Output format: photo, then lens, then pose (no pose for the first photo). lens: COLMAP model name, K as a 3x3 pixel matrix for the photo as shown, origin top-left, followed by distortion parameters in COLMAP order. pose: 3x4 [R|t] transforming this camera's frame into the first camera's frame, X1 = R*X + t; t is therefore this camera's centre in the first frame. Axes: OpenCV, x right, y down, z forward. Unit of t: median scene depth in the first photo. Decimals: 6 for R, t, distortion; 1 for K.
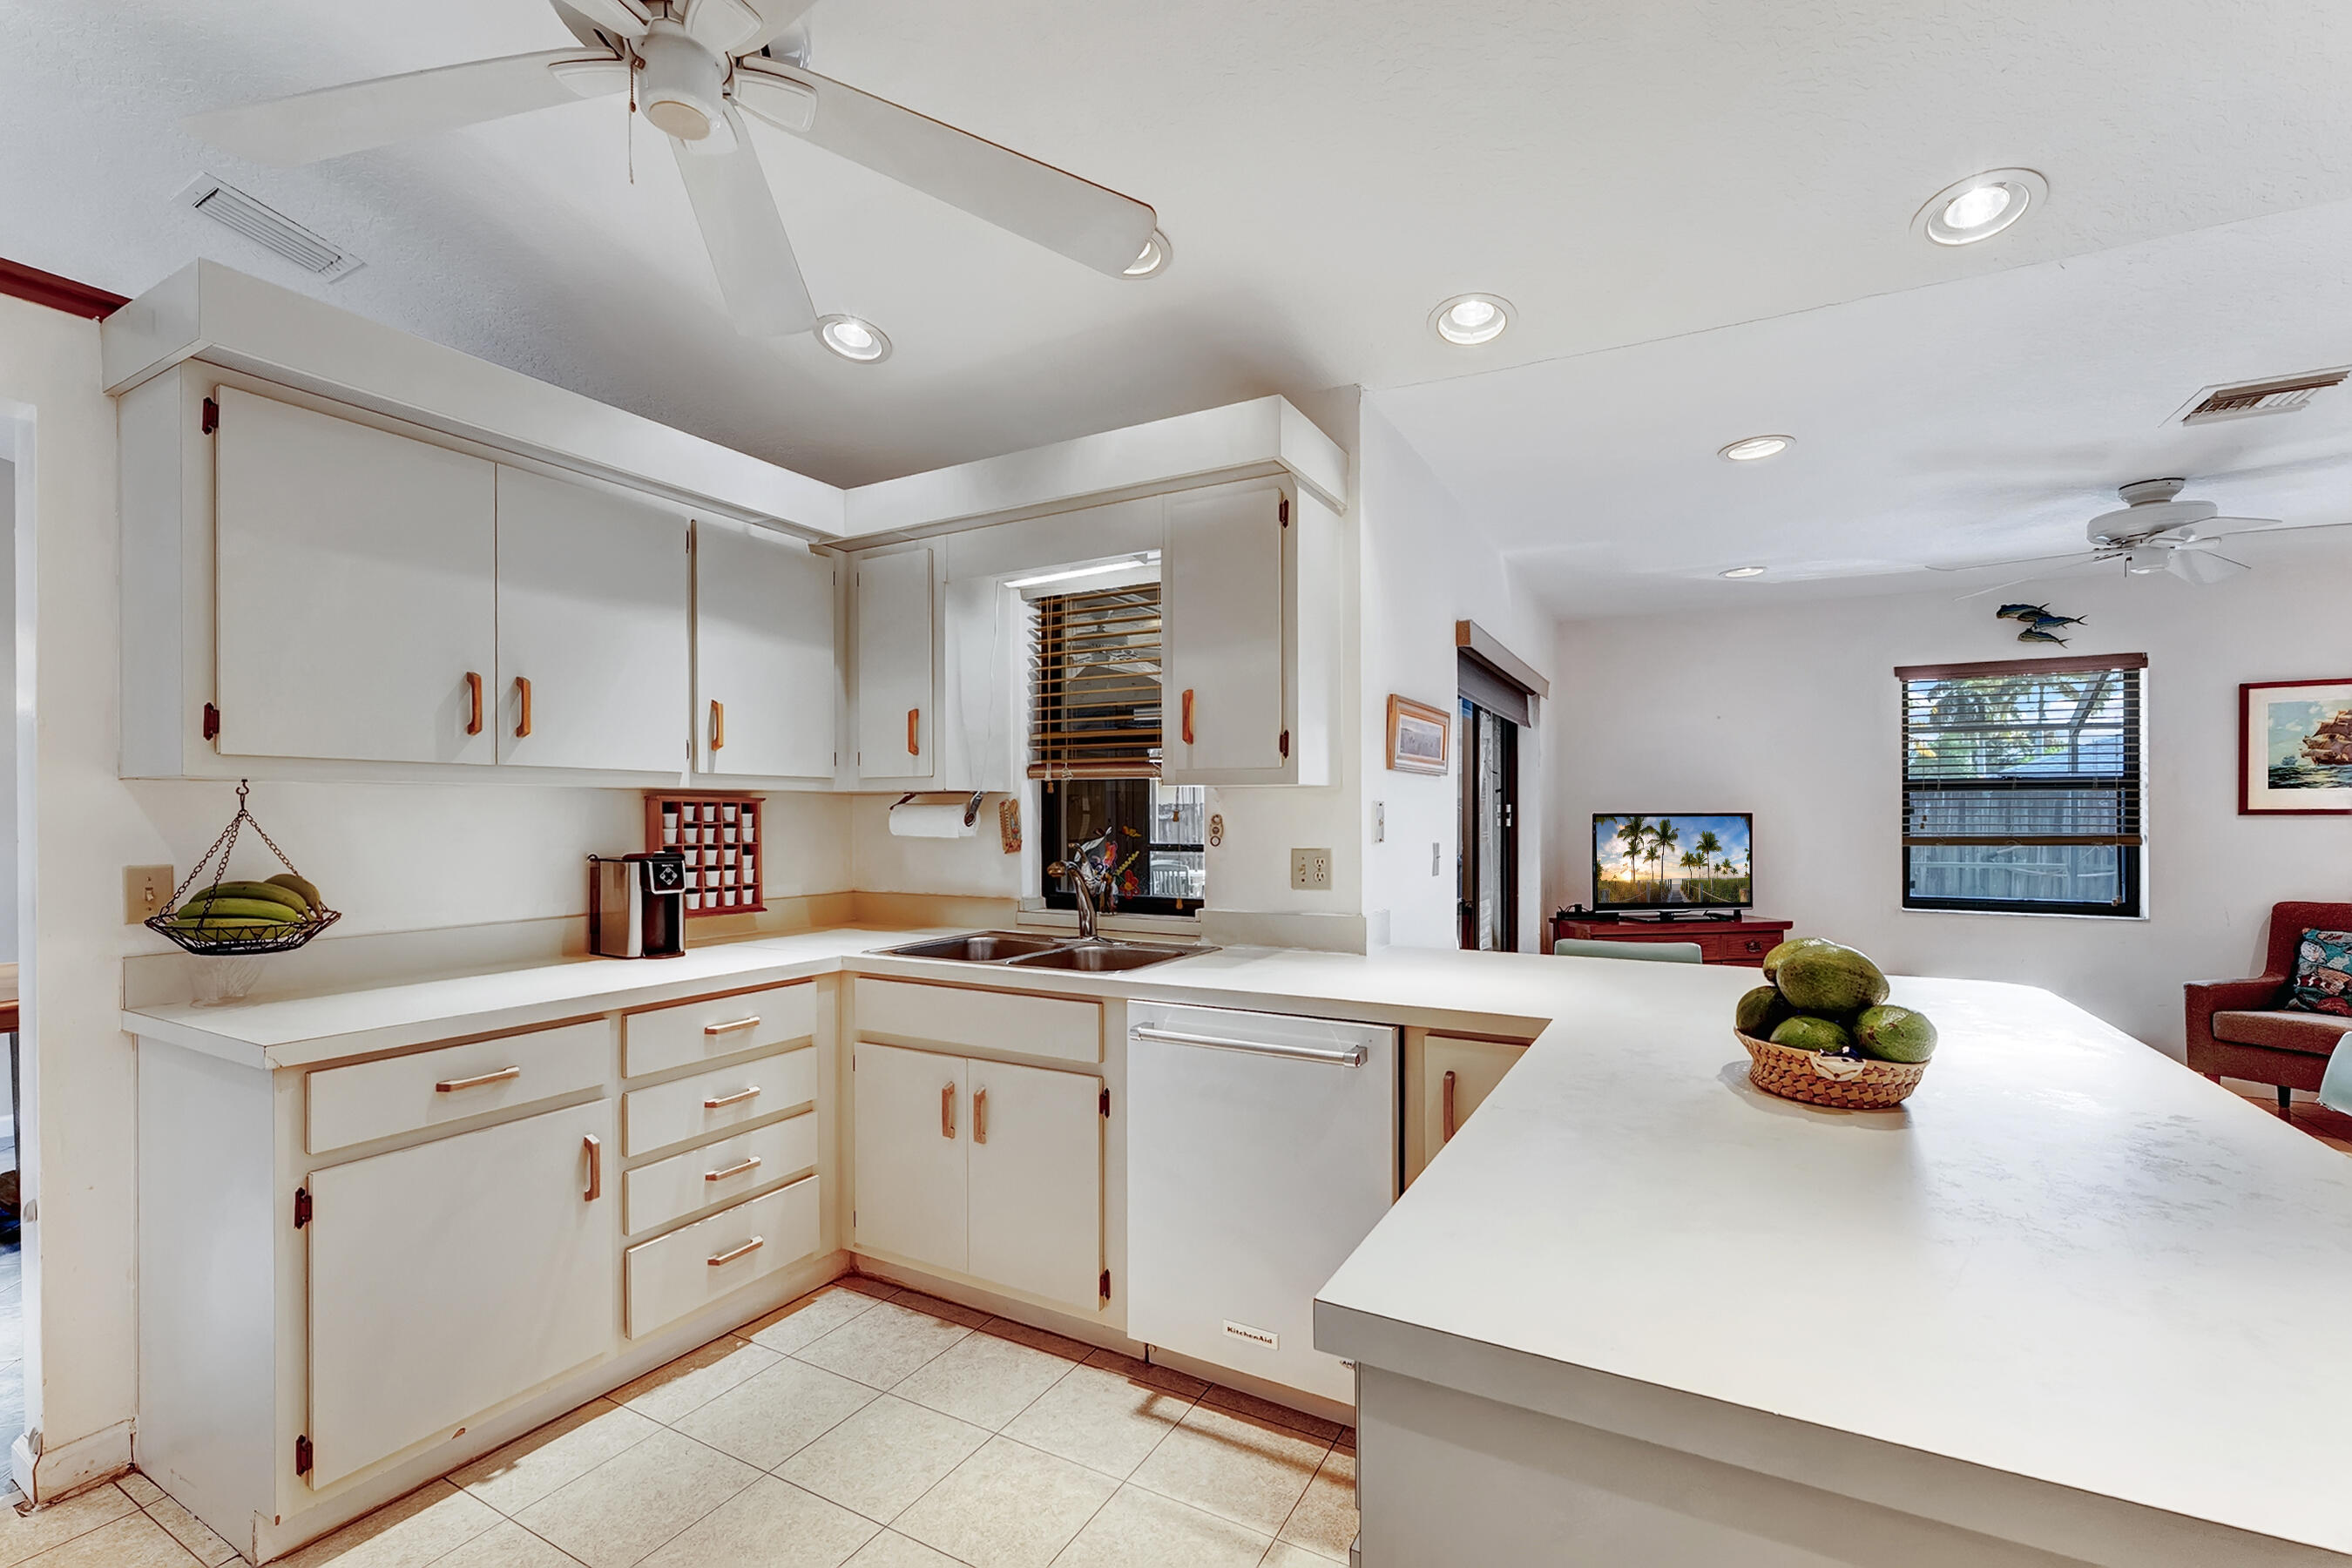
lens RADIAL K [[979.4, 0, 1174.8], [0, 979.4, 816.3], [0, 0, 1]] dist [0.003488, 0.000199]
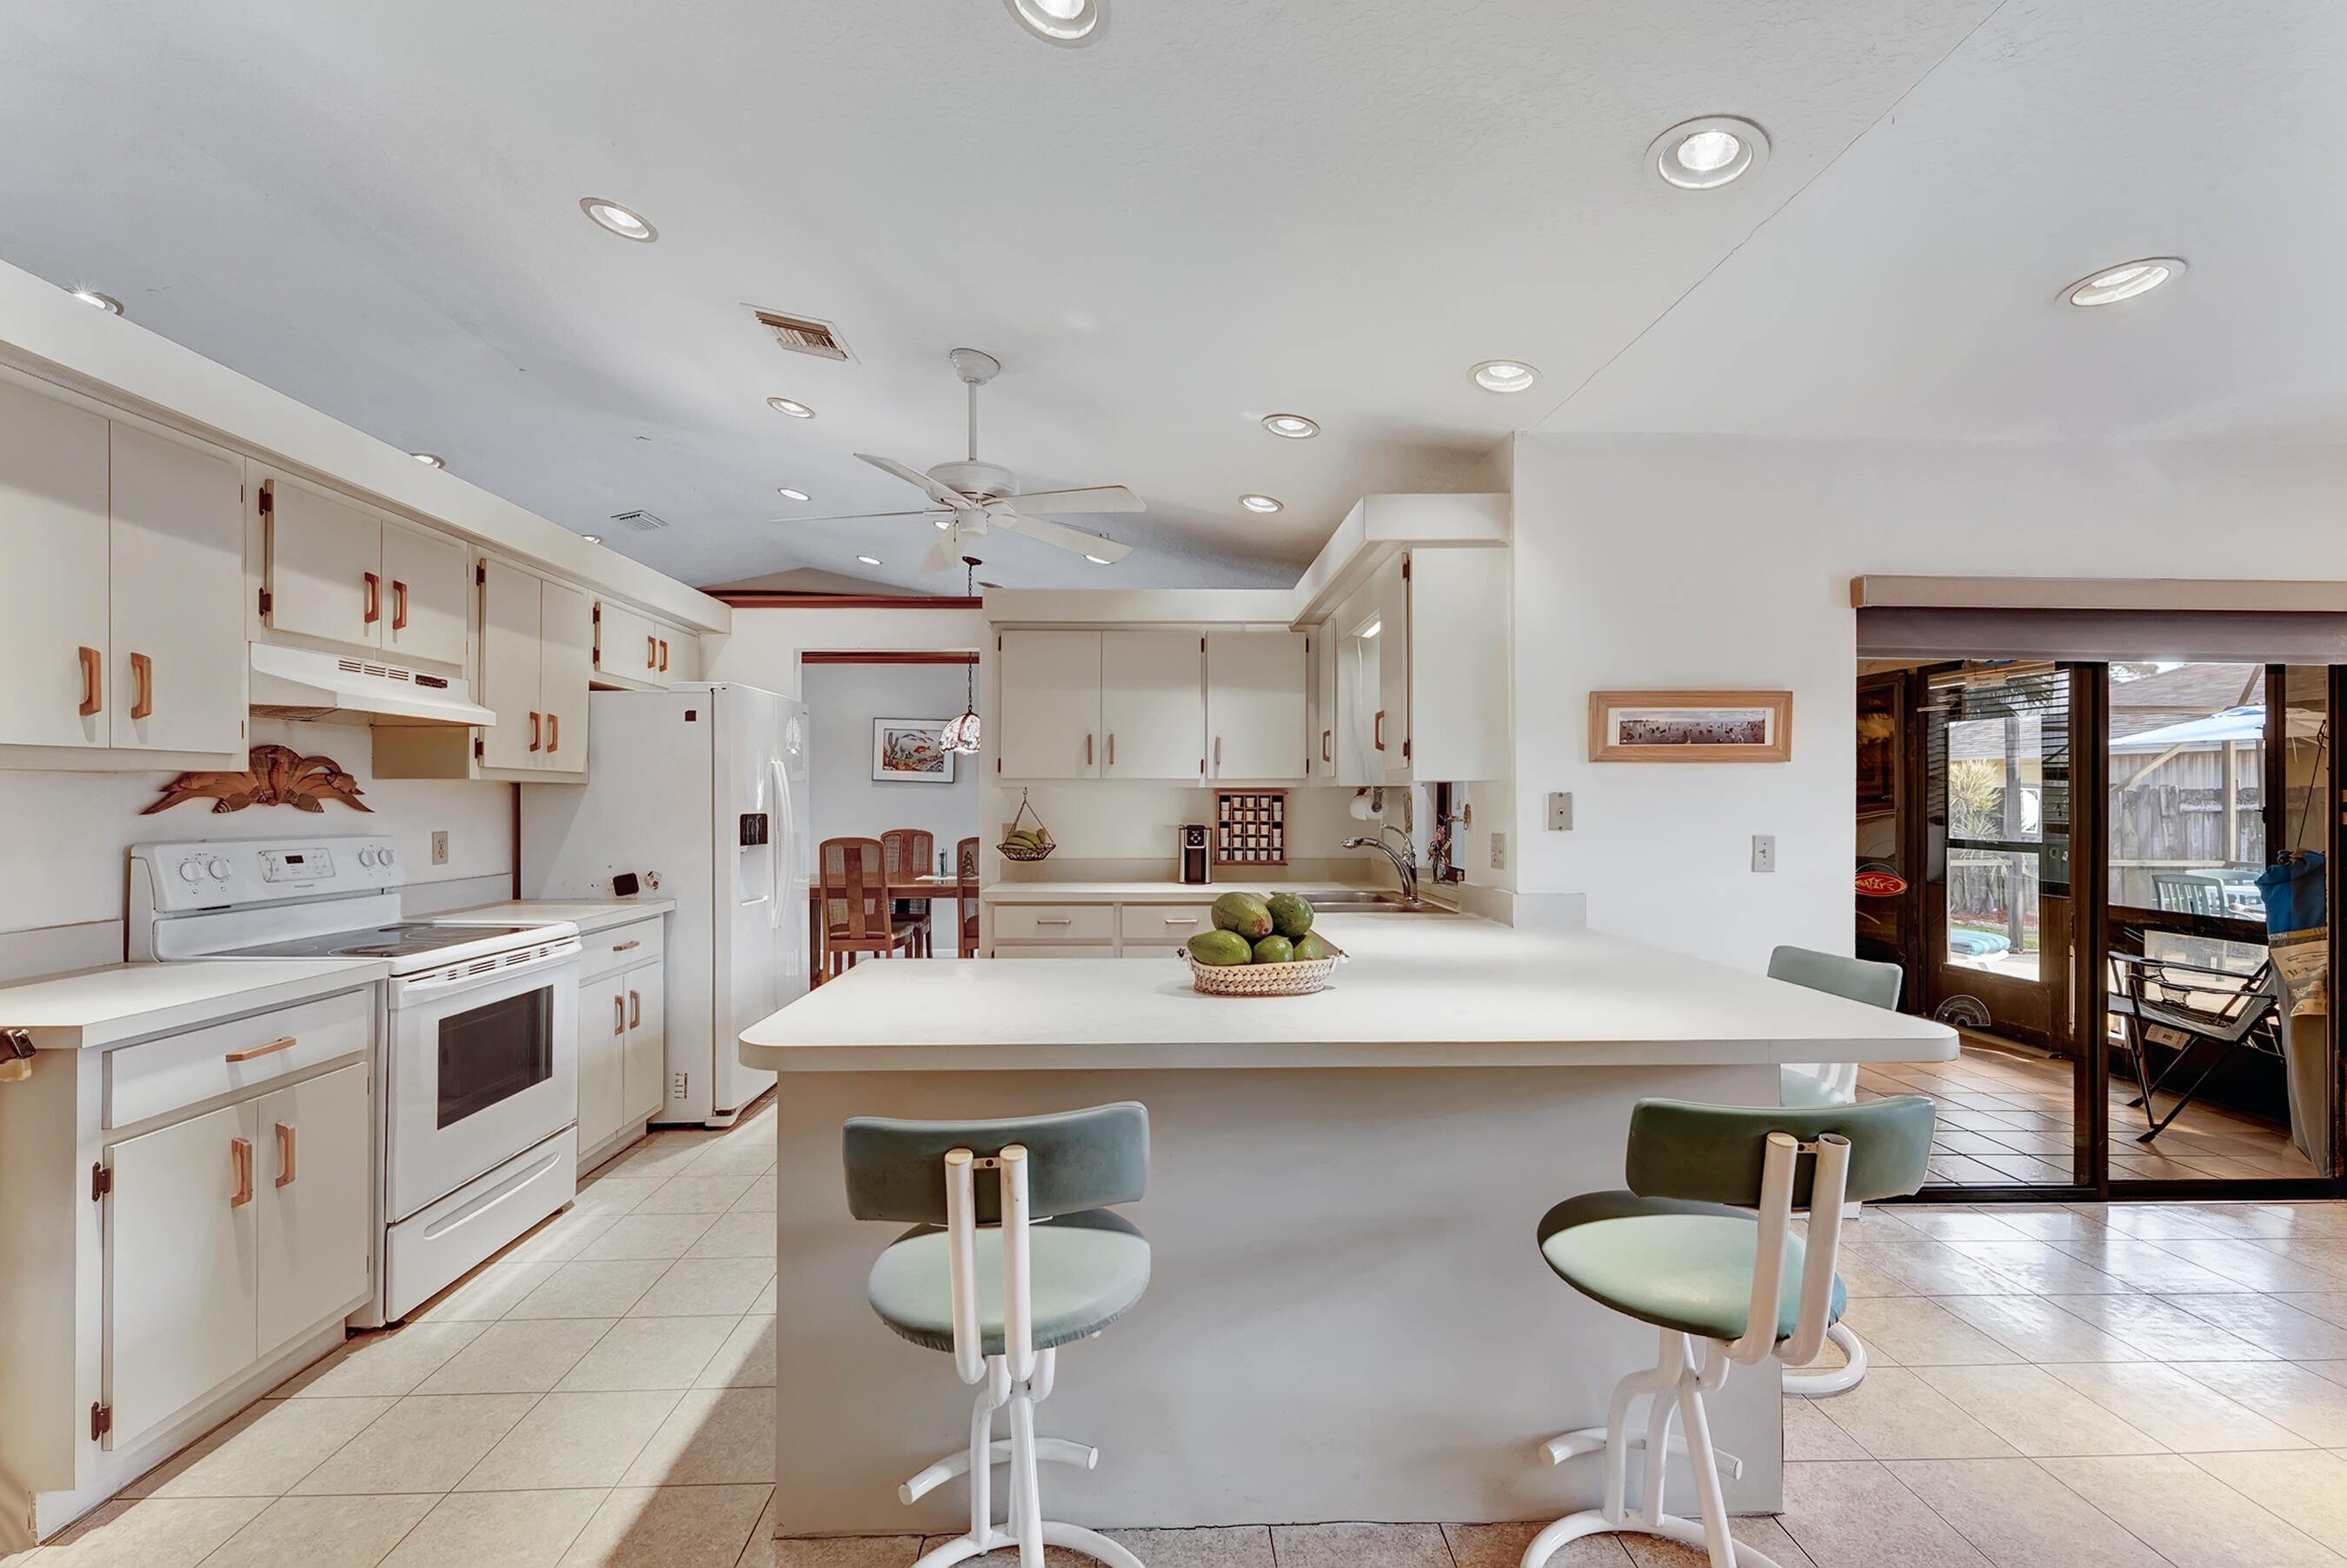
lens RADIAL K [[977.3, 0, 1174.7], [0, 977.3, 797.3], [0, 0, 1]] dist [0.003488, 0.000199]
pose [[0.519421, -0.003416, -0.854512, 0.871587], [-0.003245, 0.999977, -0.005969, -0.001135], [0.854513, 0.005874, 0.519398, 0.055439]]
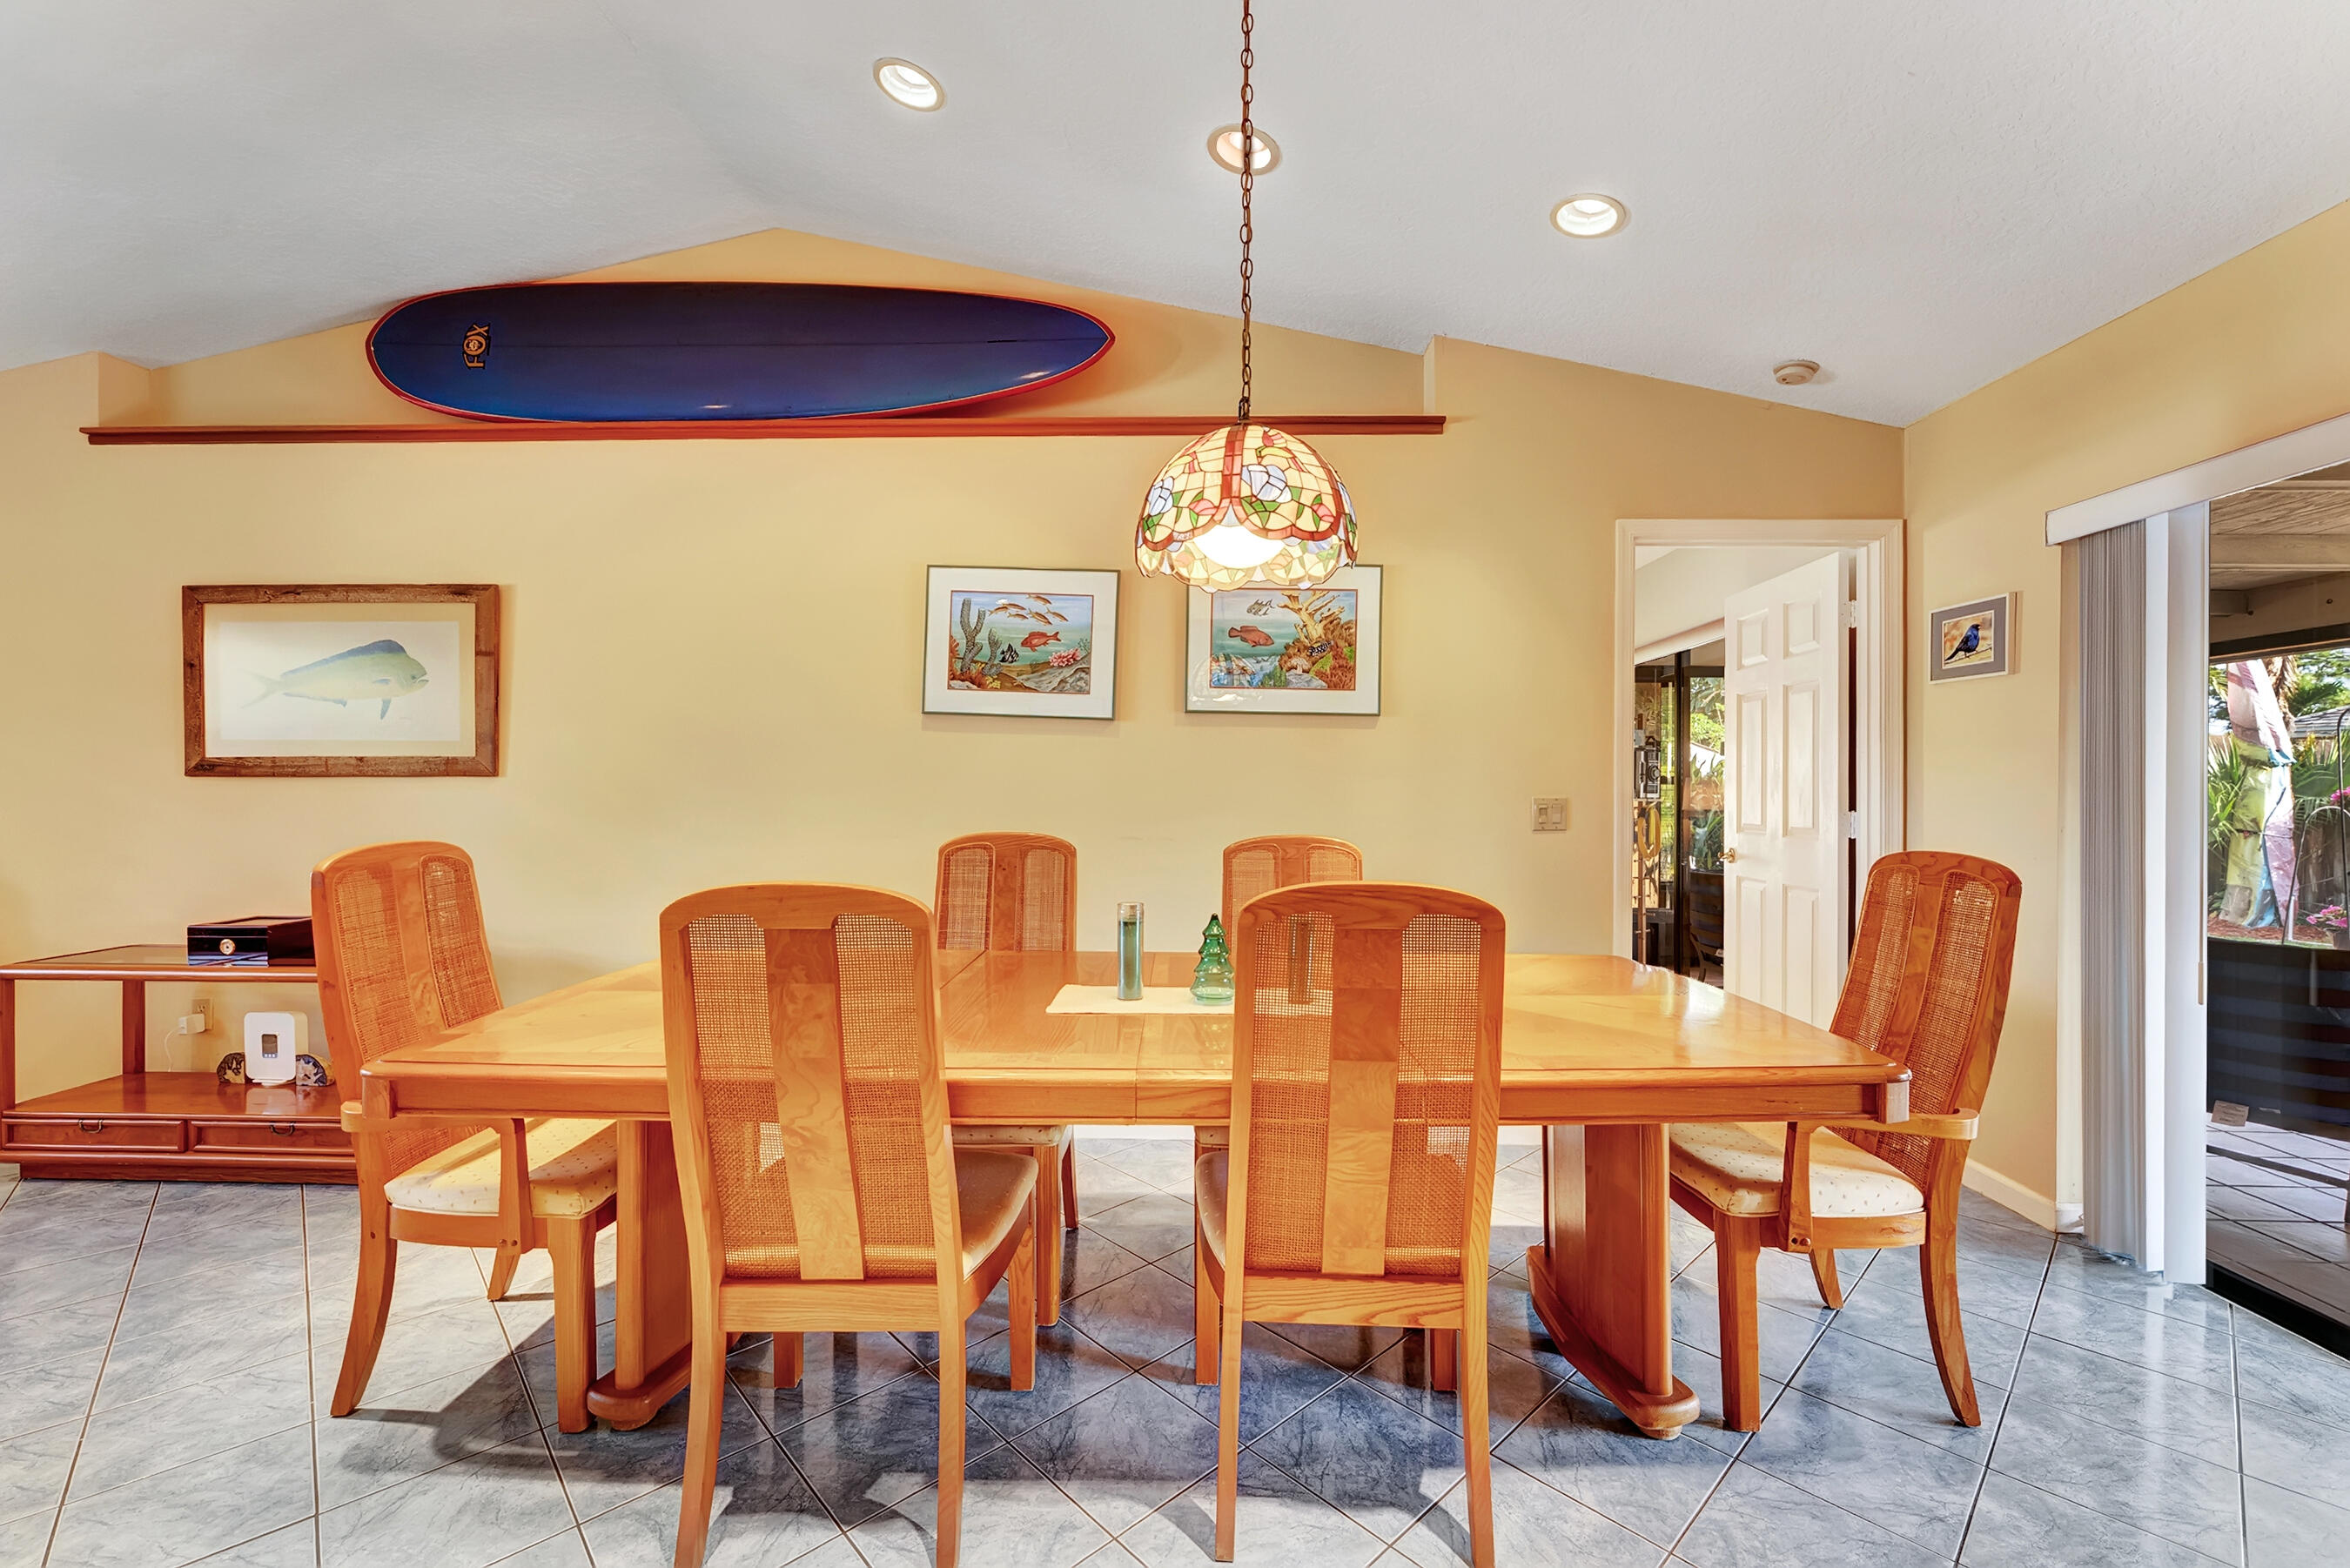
lens RADIAL K [[978.5, 0, 1181.3], [0, 978.5, 783.5], [0, 0, 1]] dist [0.003488, 0.000199]
pose [[0.459560, -0.001595, -0.888146, -0.766019], [-0.008242, 0.999948, -0.006061, 0.025143], [0.888109, 0.010105, 0.459522, 0.500974]]
